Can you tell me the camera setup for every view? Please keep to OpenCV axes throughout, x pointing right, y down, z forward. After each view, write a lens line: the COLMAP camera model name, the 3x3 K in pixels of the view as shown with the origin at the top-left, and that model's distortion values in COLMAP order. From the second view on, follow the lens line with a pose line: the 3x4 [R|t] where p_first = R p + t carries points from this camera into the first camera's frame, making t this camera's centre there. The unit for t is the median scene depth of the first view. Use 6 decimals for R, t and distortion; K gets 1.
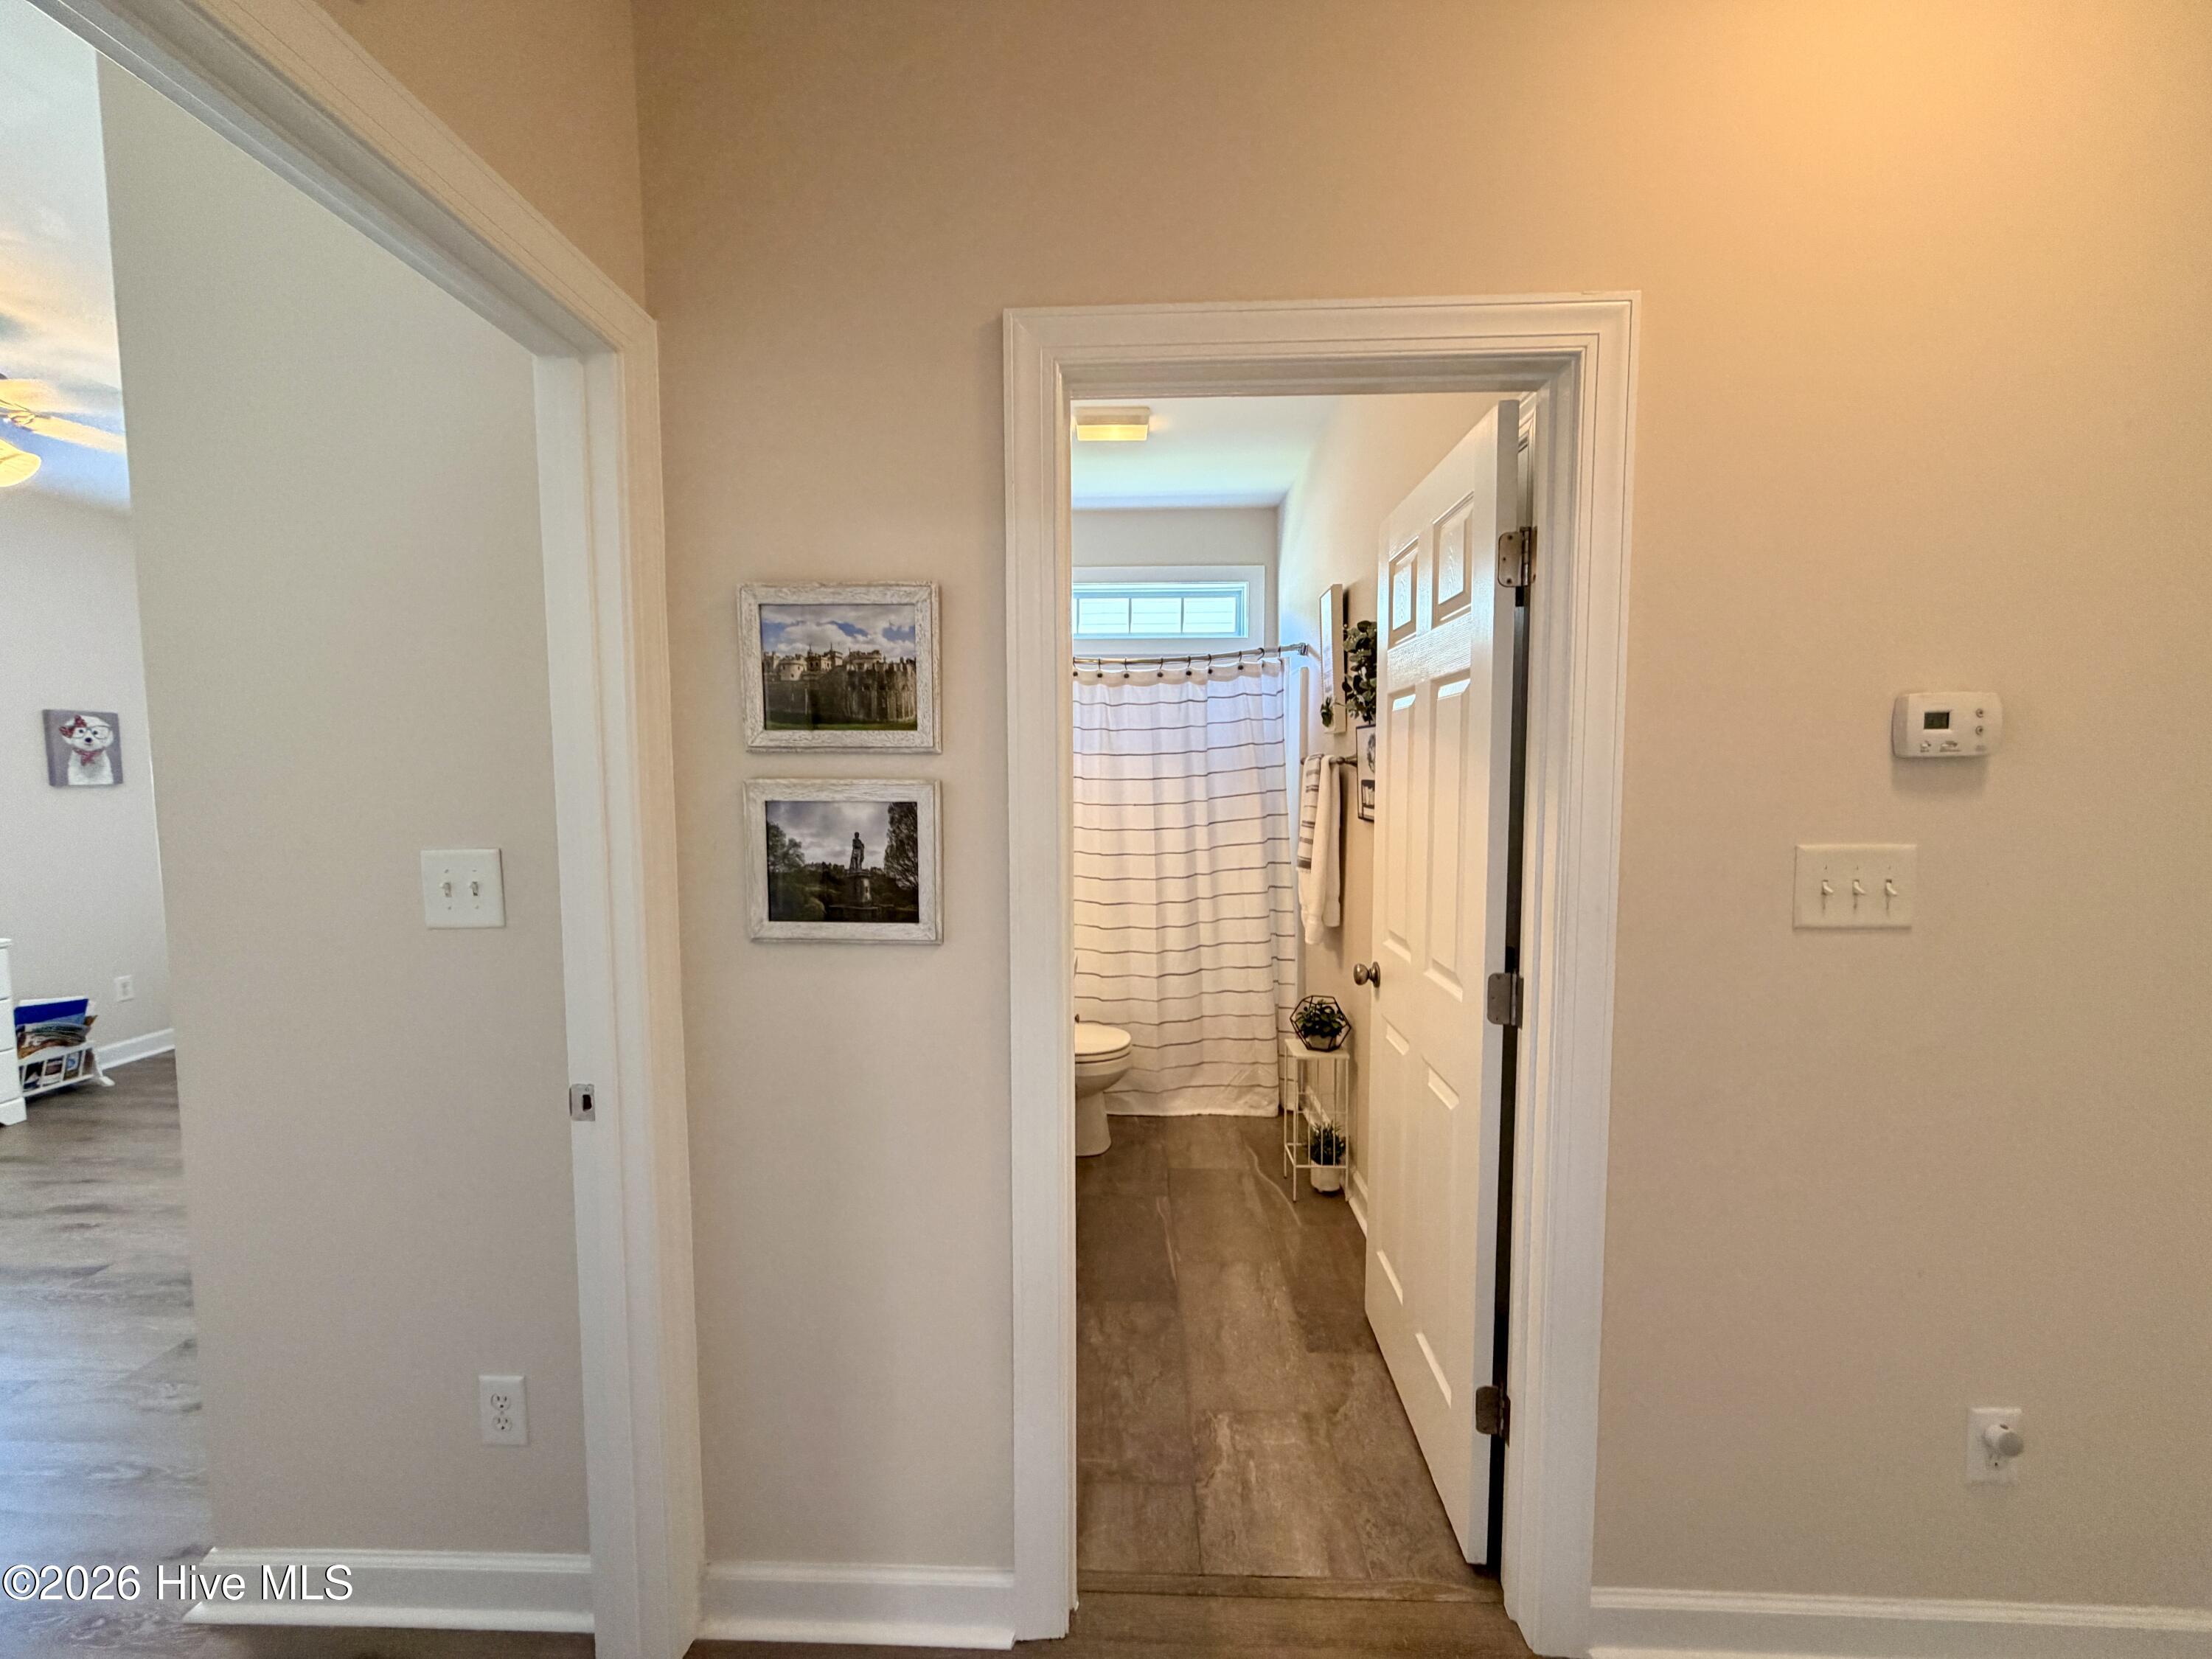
lens RADIAL K [[879.4, 0, 1106.0], [0, 879.4, 829.5], [0, 0, 1]] dist [0.000063, -0.000255]
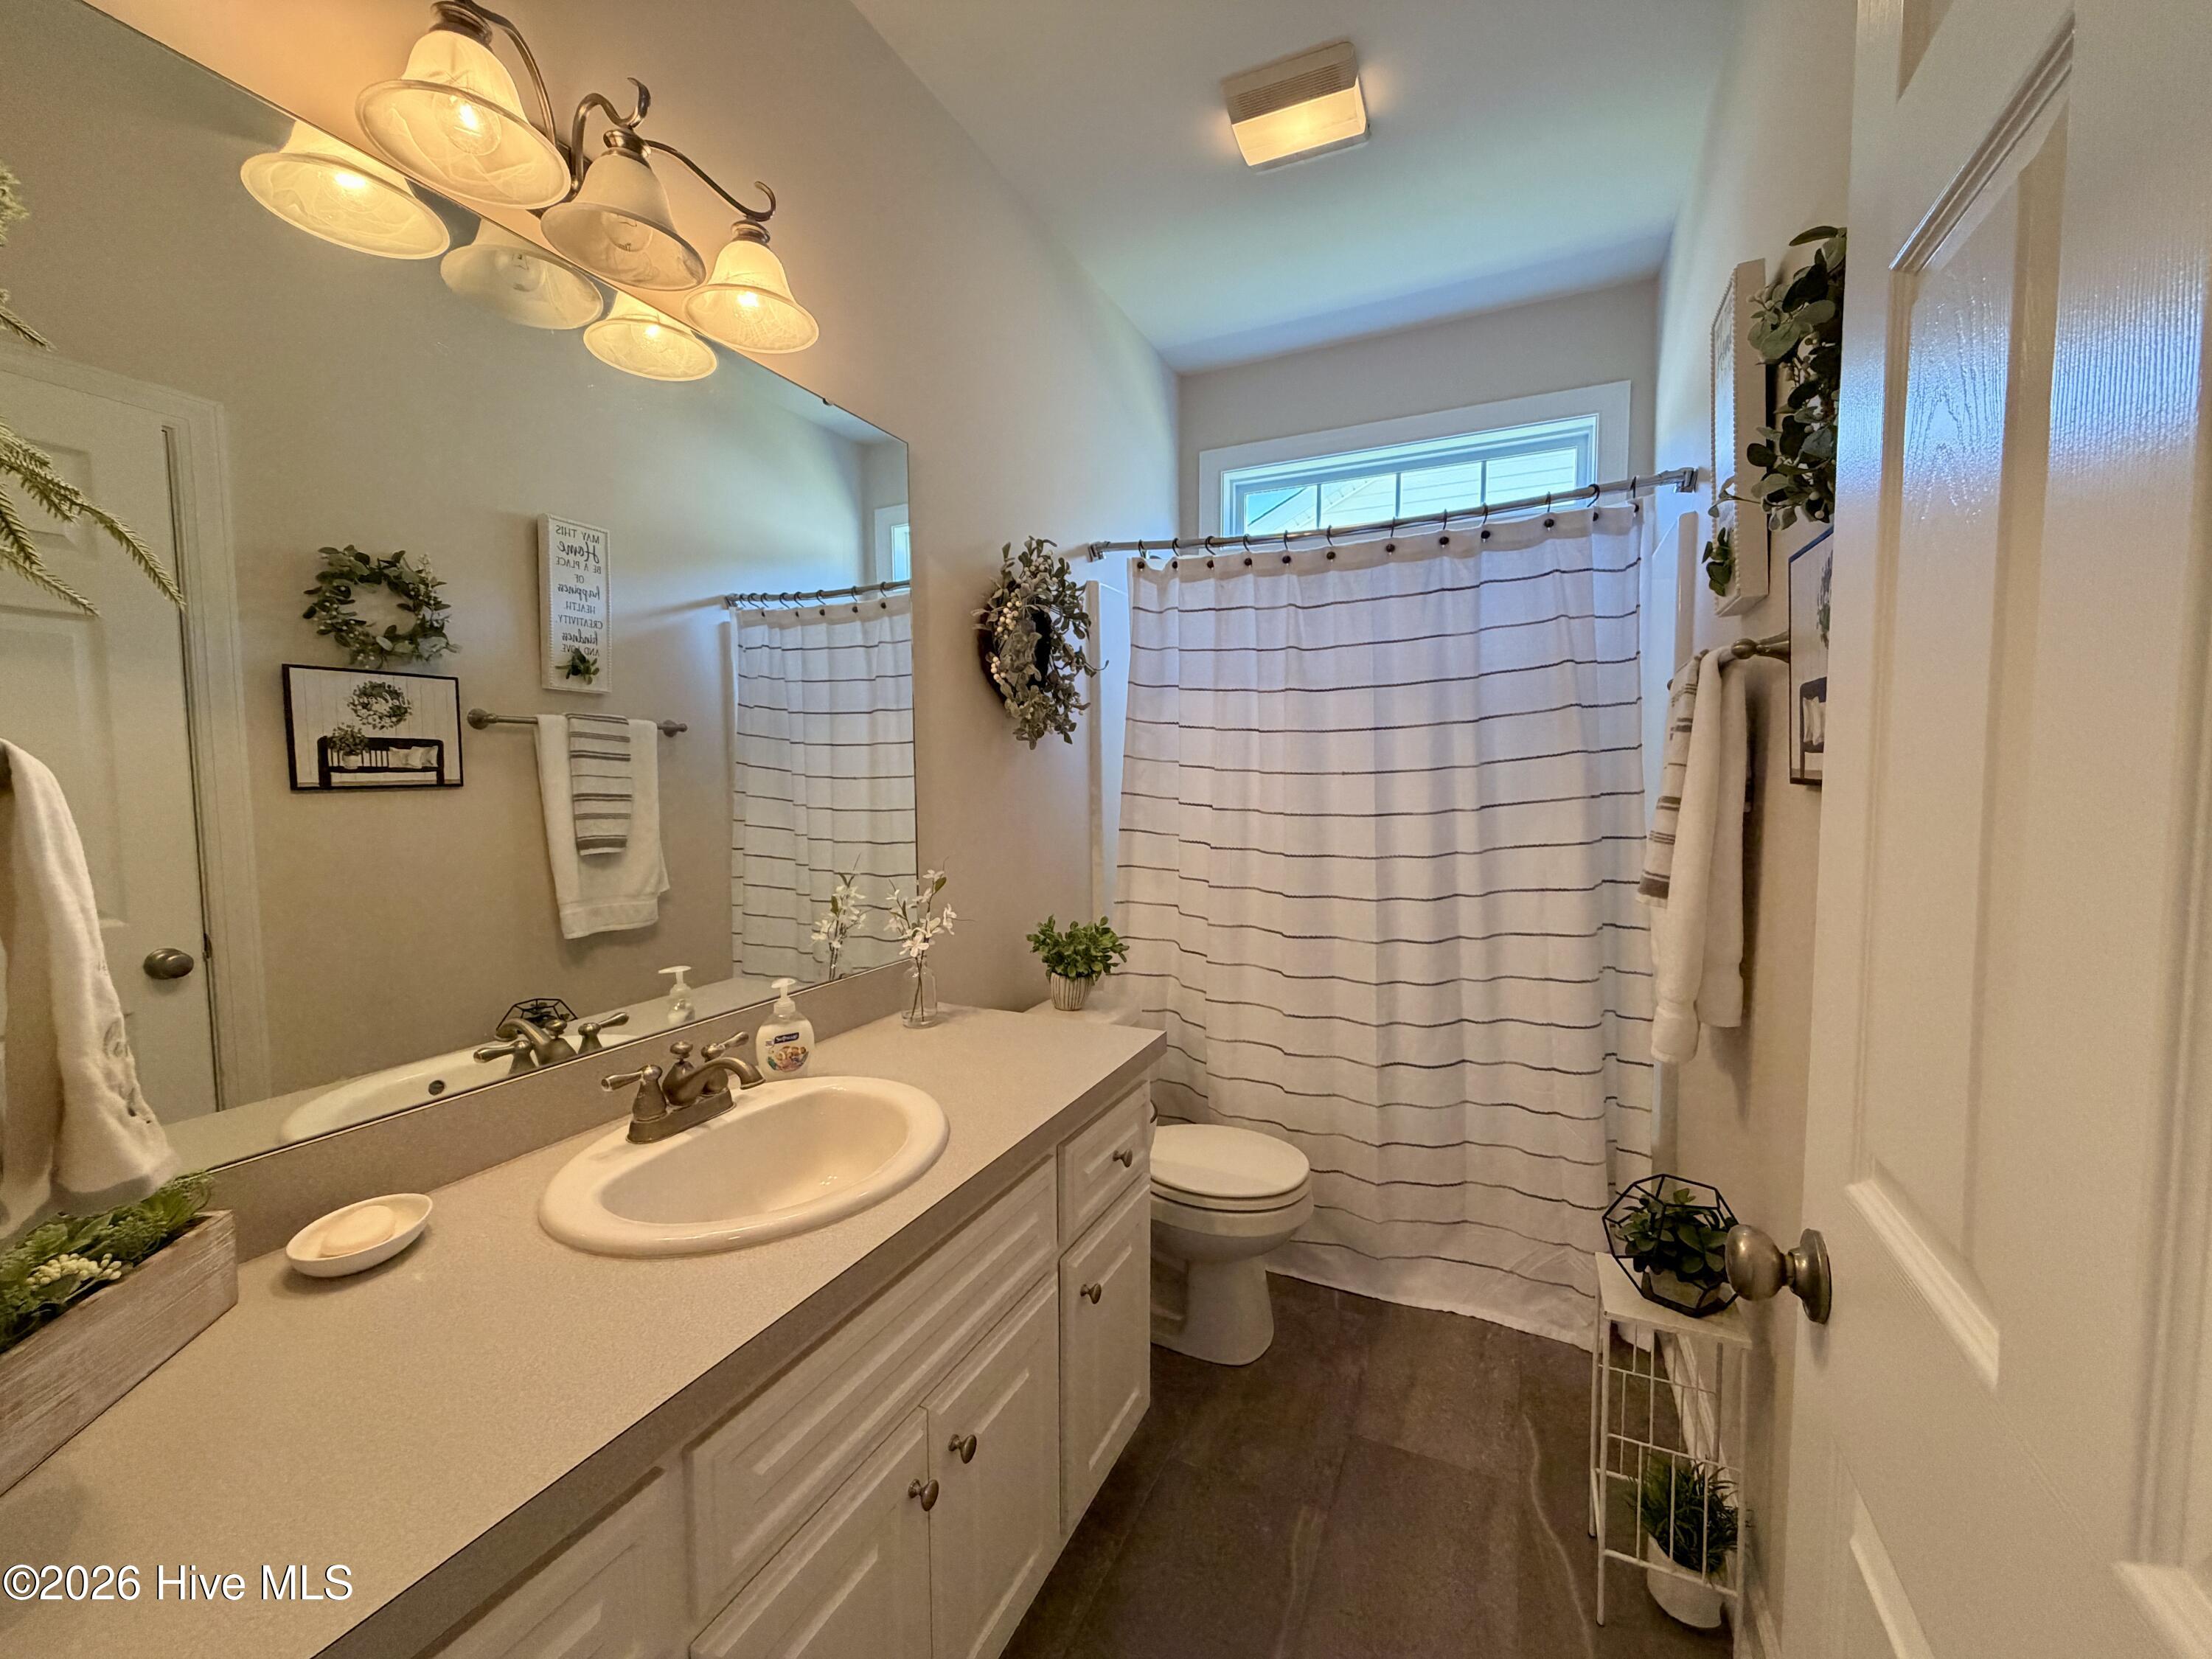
lens RADIAL K [[884.2, 0, 1106.0], [0, 884.2, 829.5], [0, 0, 1]] dist [-0.001750, -0.000387]
pose [[0.917098, 0.023246, -0.397983, 0.124817], [-0.024291, 0.999702, 0.002416, 0.012496], [0.397921, 0.007452, 0.917389, 0.389292]]
